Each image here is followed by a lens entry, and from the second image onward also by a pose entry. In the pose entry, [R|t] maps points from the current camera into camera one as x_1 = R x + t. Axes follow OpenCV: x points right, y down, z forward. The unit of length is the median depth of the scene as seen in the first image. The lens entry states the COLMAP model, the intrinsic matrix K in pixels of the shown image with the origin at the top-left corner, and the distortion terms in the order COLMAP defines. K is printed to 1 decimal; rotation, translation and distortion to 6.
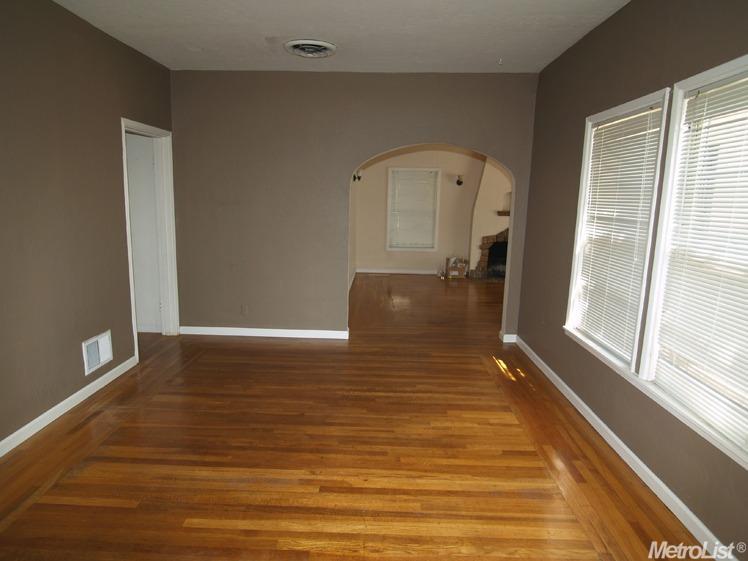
lens RADIAL K [[471.1, 0, 372.2], [0, 471.1, 281.4], [0, 0, 1]] dist [-0.036437, 0.006306]
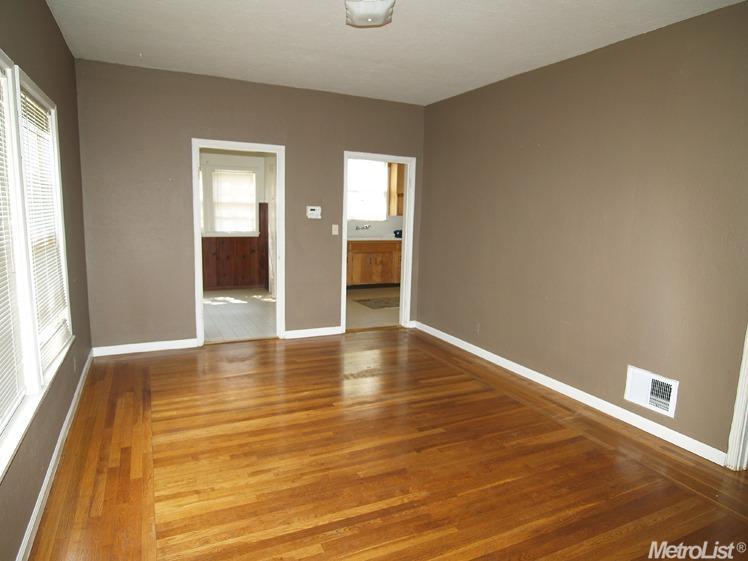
lens RADIAL K [[471.1, 0, 376.7], [0, 471.1, 281.5], [0, 0, 1]] dist [-0.036437, 0.006306]
pose [[-0.887309, 0.023000, -0.460602, 0.352052], [-0.127144, 0.947849, 0.292262, -0.297663], [0.443303, 0.317890, -0.838110, 1.746082]]
